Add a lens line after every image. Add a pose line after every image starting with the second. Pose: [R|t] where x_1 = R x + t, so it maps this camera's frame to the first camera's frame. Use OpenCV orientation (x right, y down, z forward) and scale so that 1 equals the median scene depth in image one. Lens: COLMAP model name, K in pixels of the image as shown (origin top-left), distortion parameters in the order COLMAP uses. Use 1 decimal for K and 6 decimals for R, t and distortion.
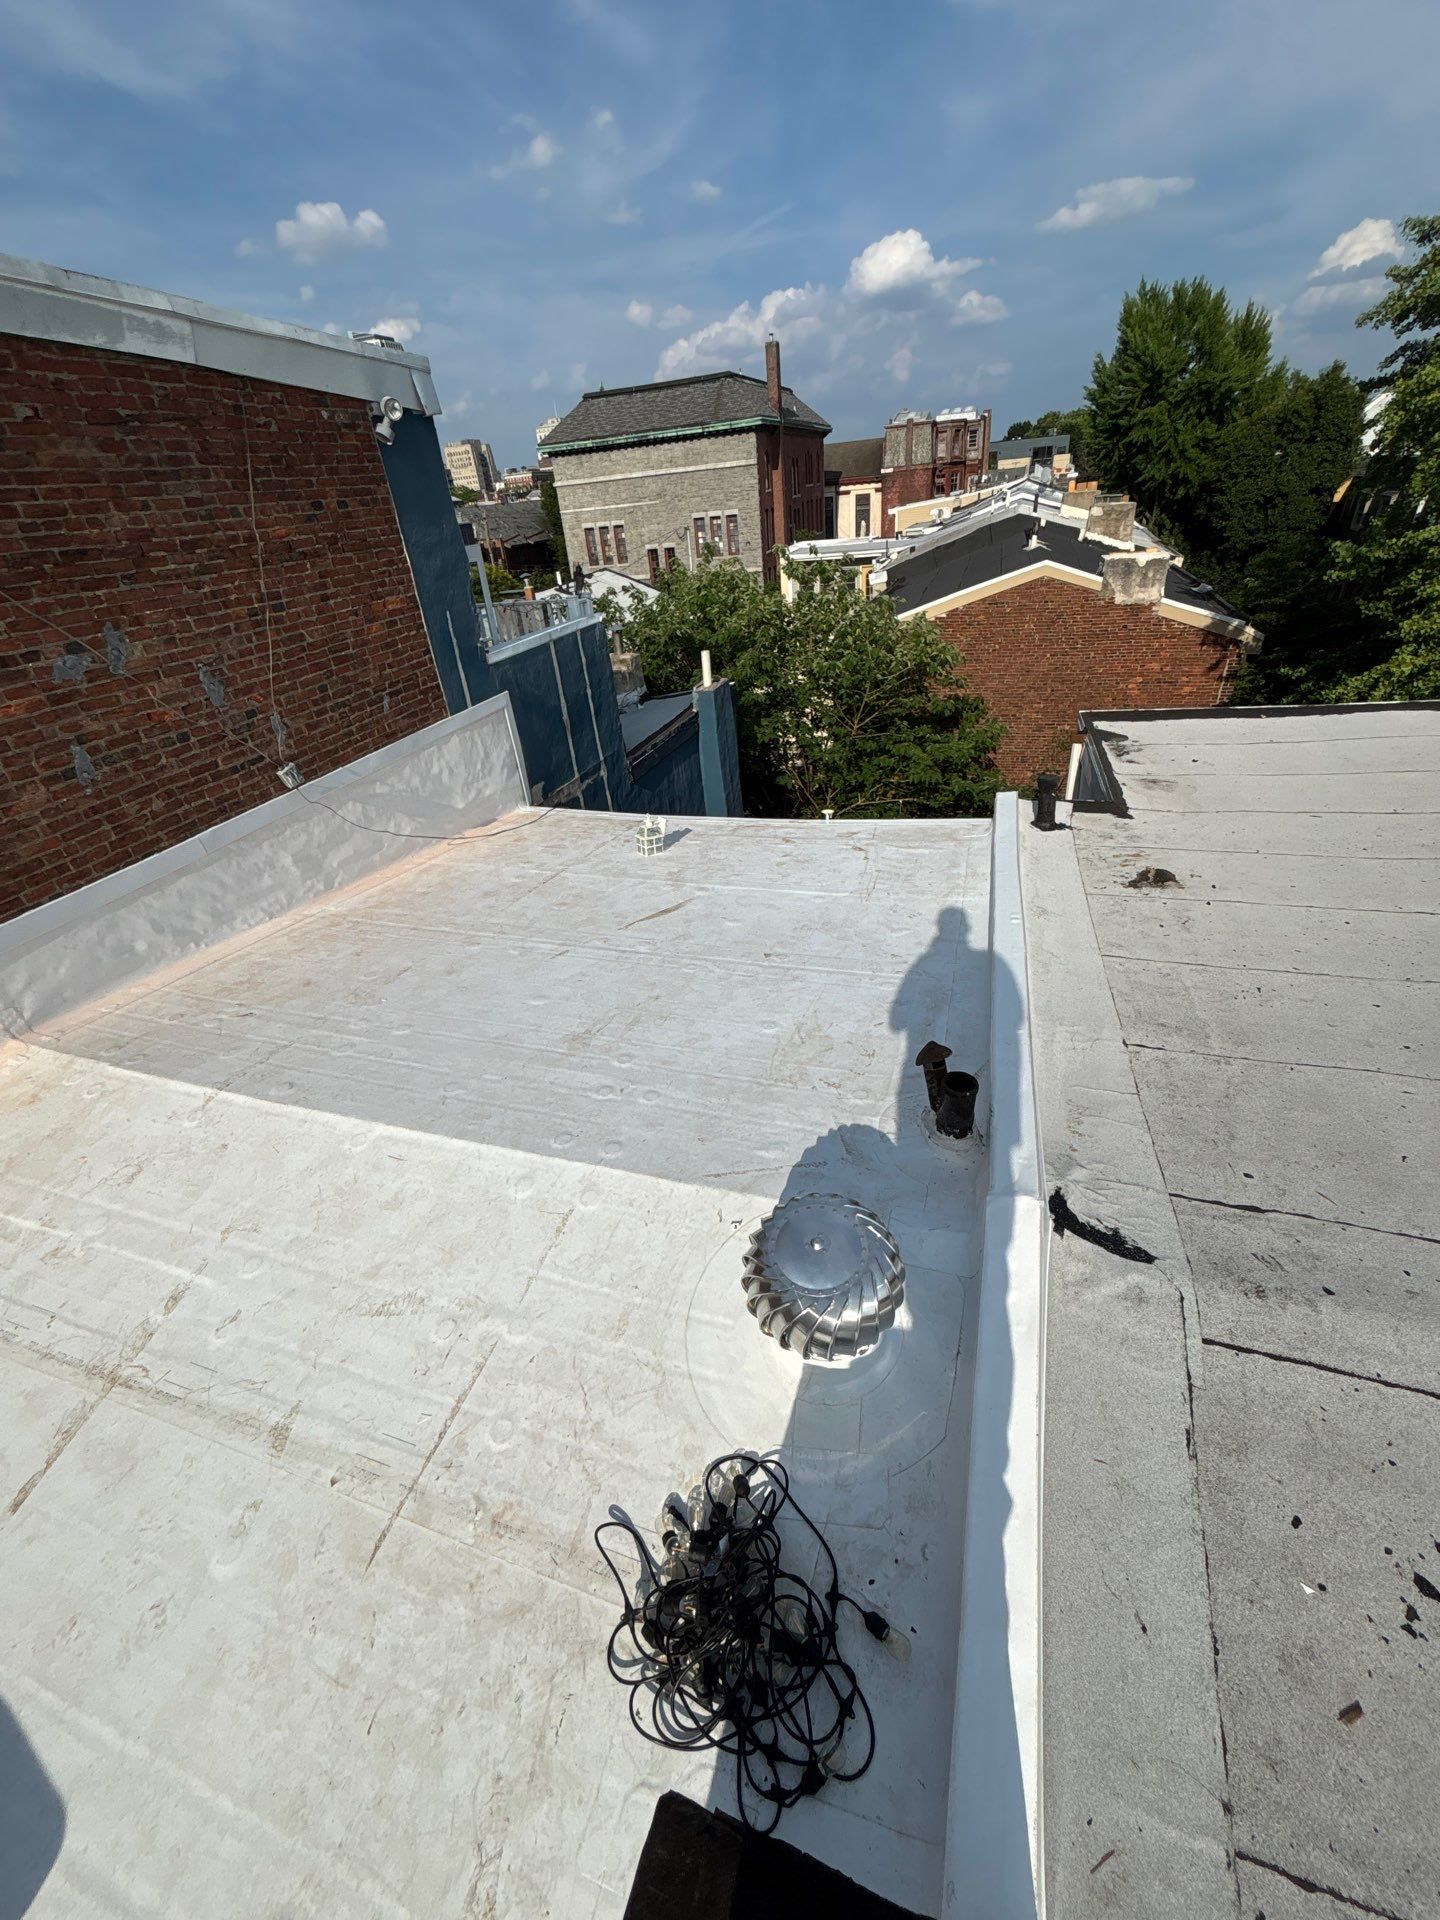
lens RADIAL K [[771.7, 0, 720.0], [0, 771.7, 960.0], [0, 0, 1]] dist [-0.005895, 0.005814]
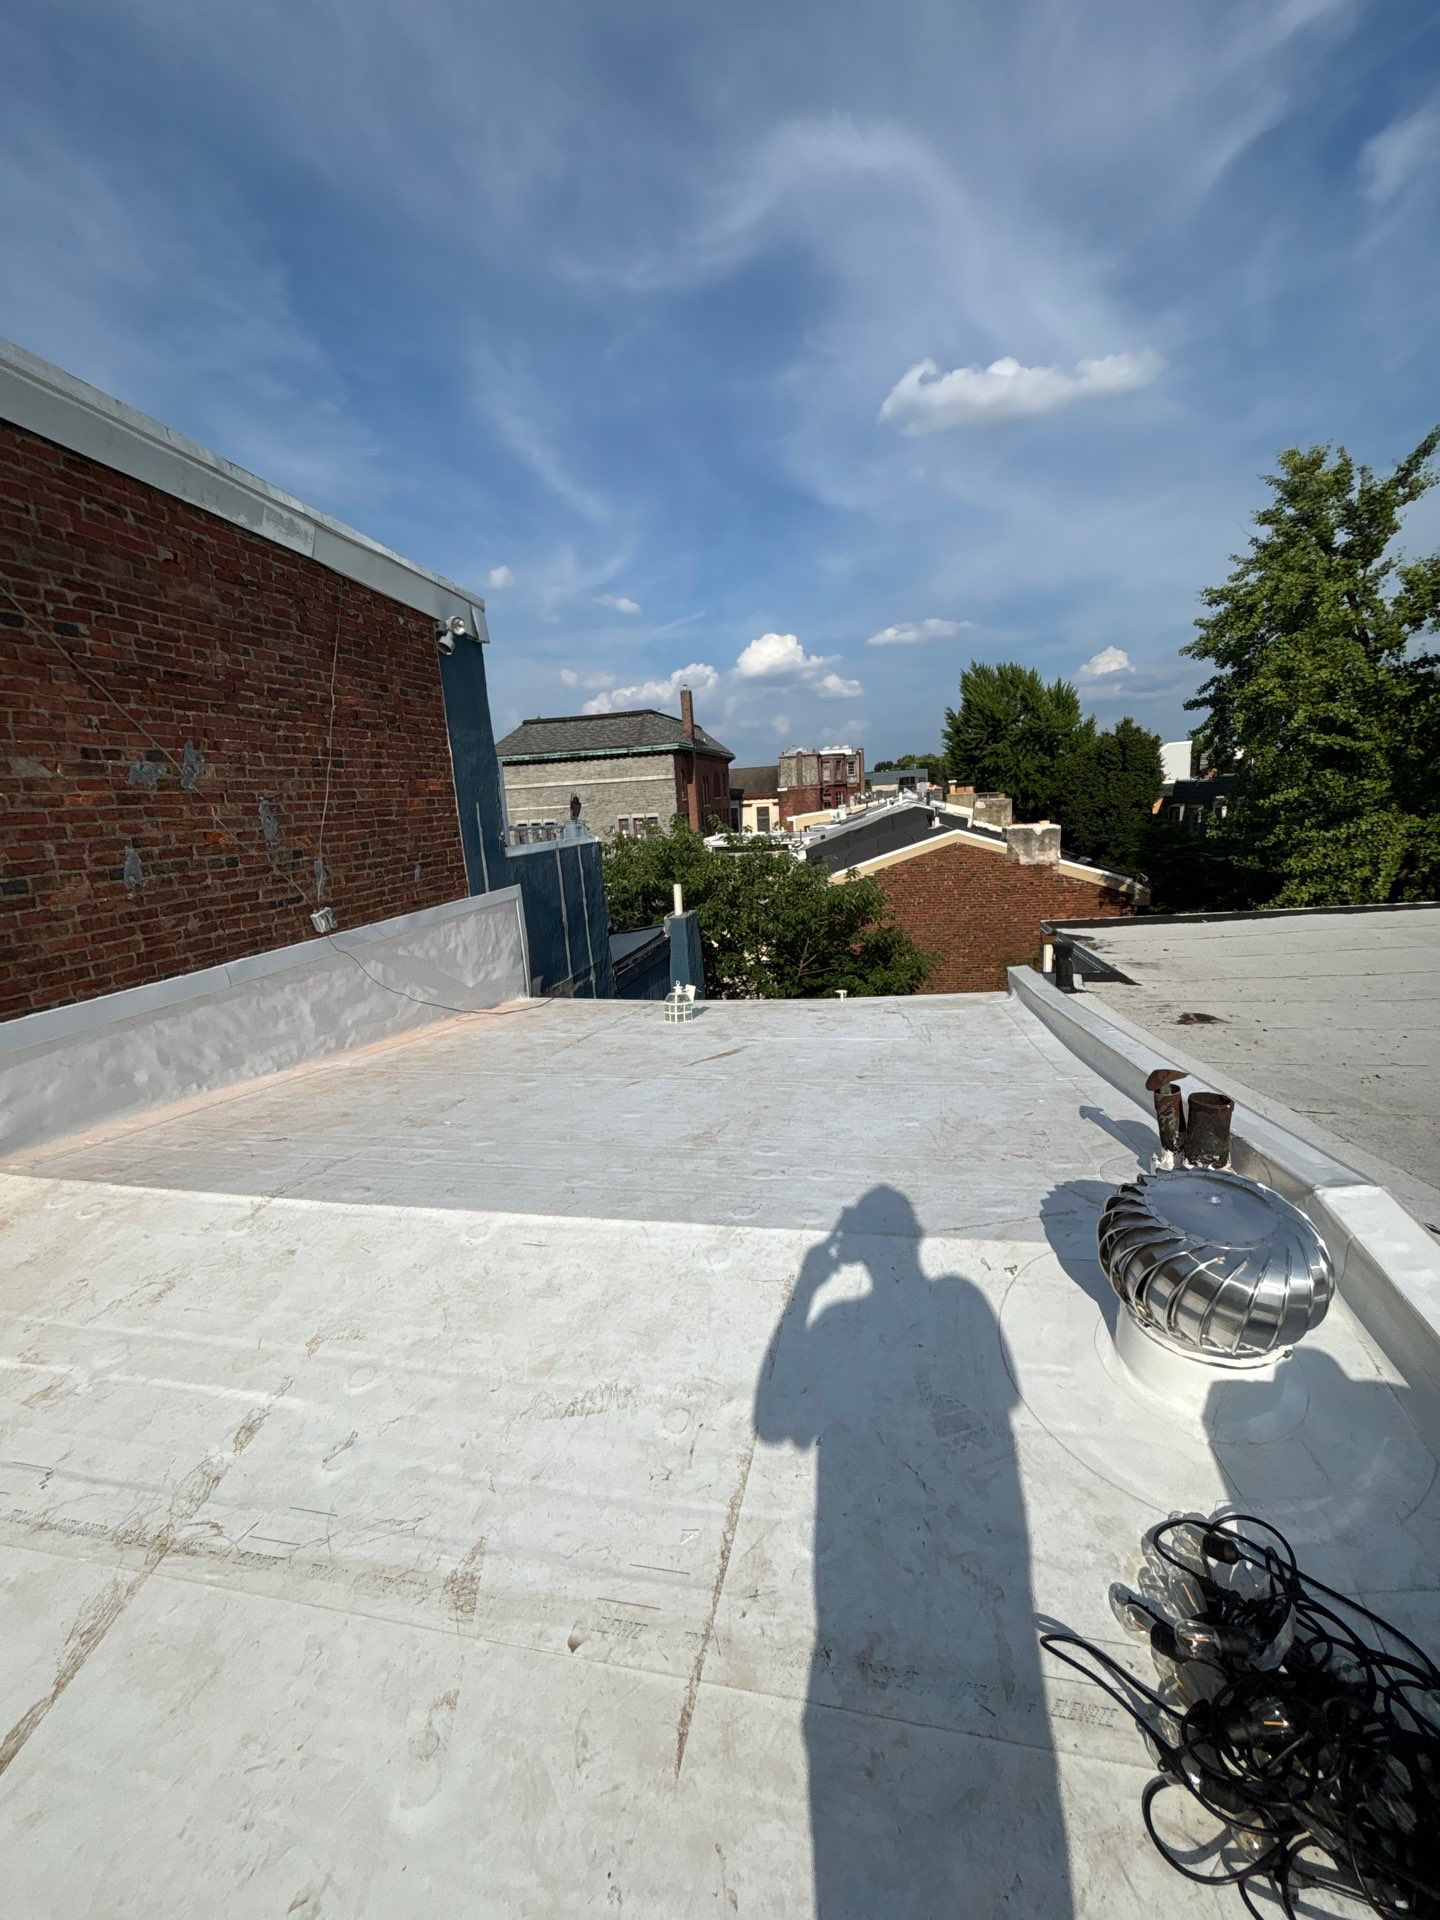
lens RADIAL K [[774.8, 0, 720.0], [0, 774.8, 960.0], [0, 0, 1]] dist [0.003866, -0.002595]
pose [[0.993351, 0.002376, 0.115096, -0.194703], [0.037714, 0.937897, -0.344858, 0.159031], [-0.108768, 0.346906, 0.931572, 0.083488]]
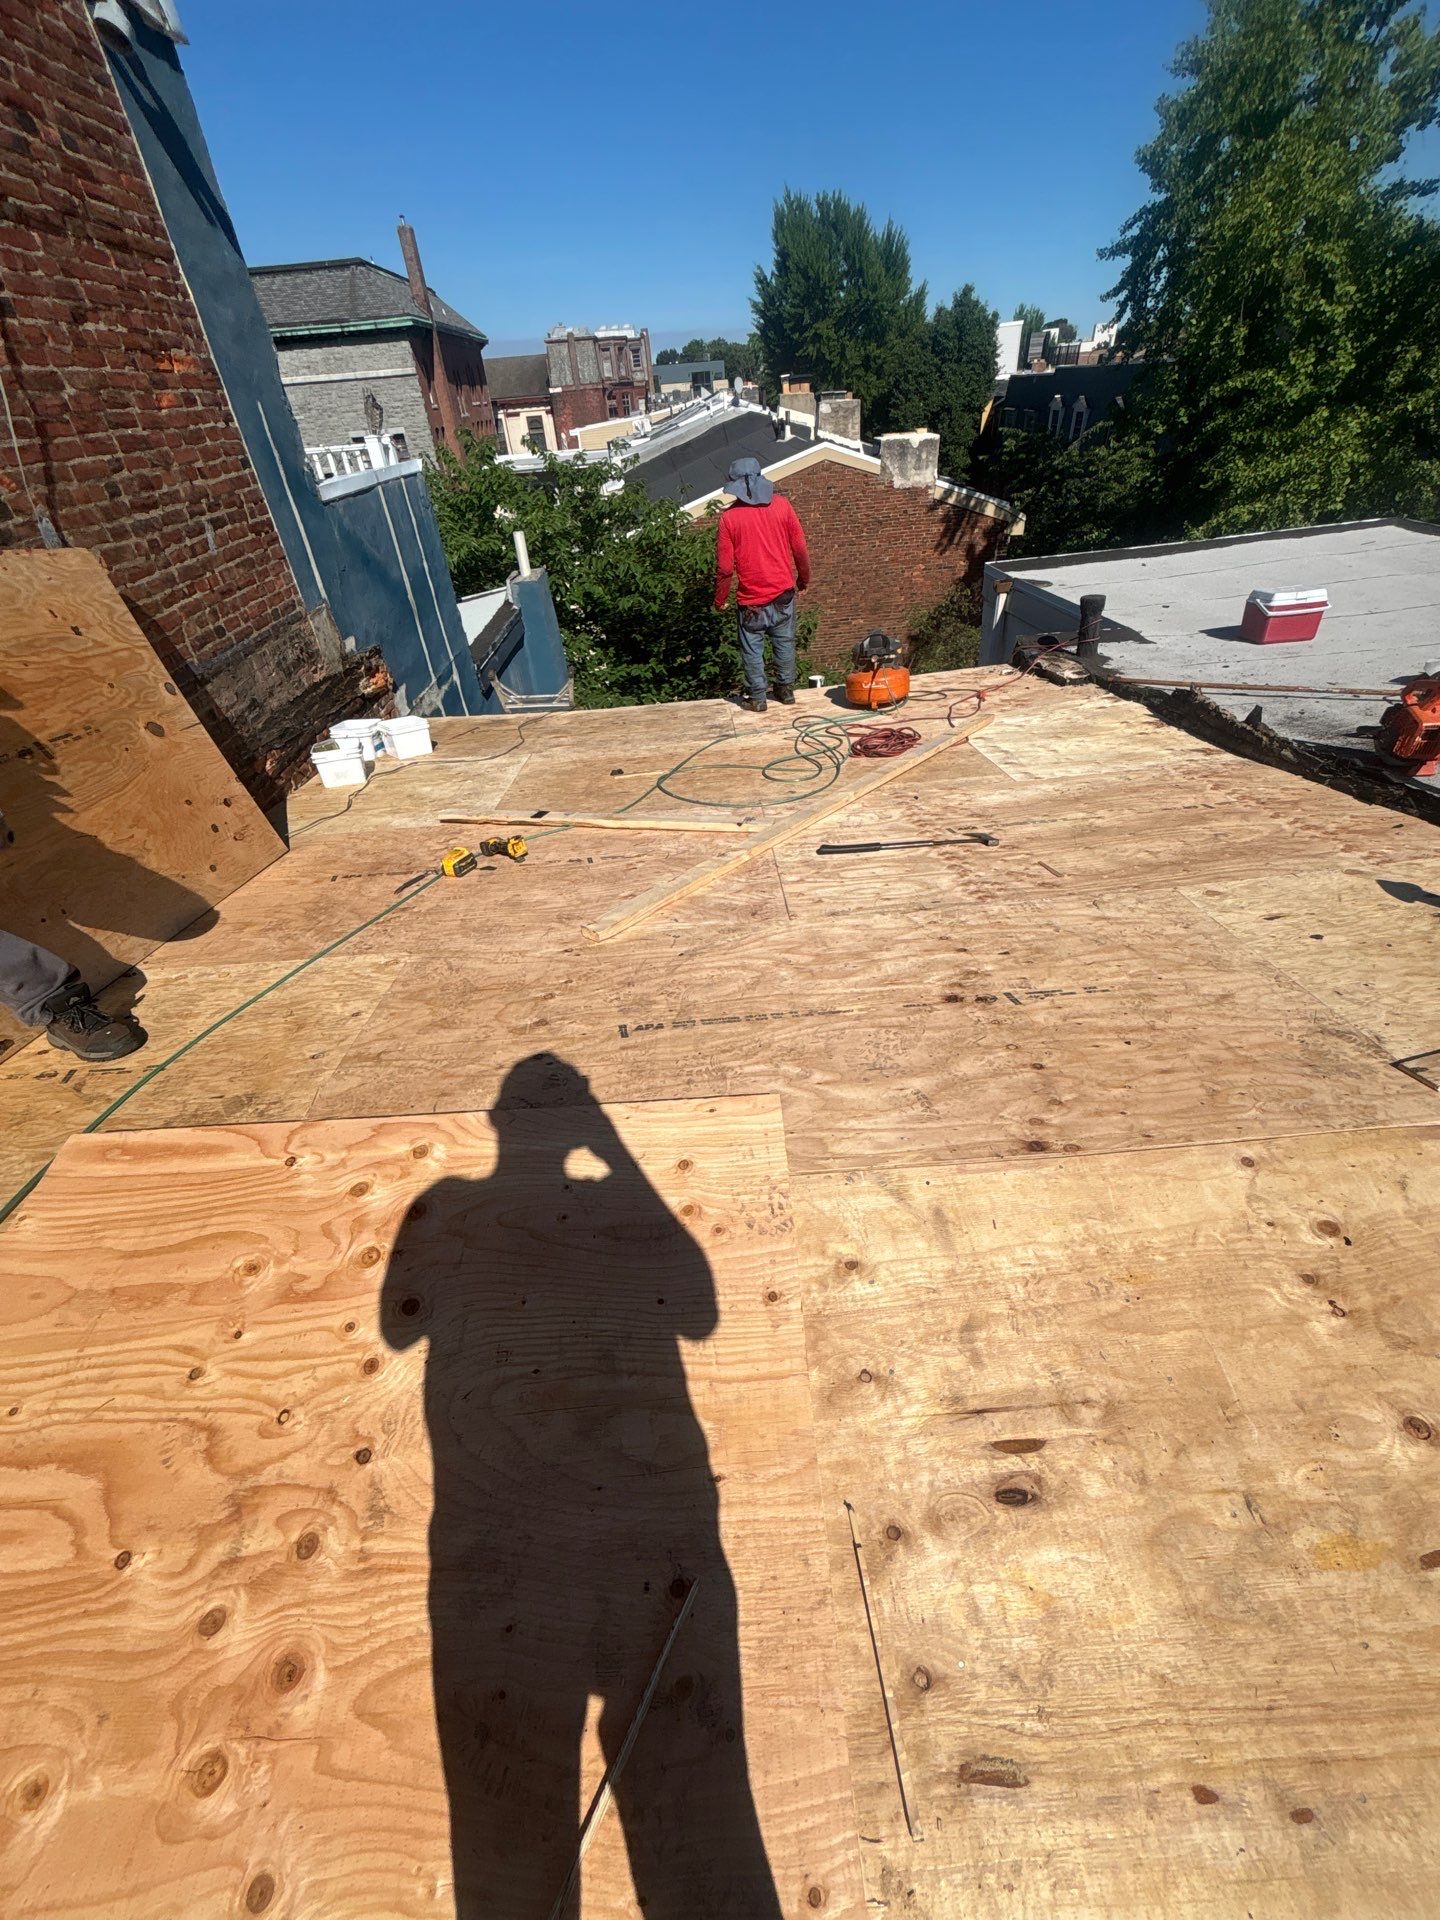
lens RADIAL K [[774.8, 0, 720.0], [0, 774.8, 960.0], [0, 0, 1]] dist [0.003866, -0.002595]
pose [[0.931230, -0.198995, 0.305307, -0.377798], [0.181154, 0.979687, 0.086002, 0.016291], [-0.316220, -0.024780, 0.948362, 0.346482]]
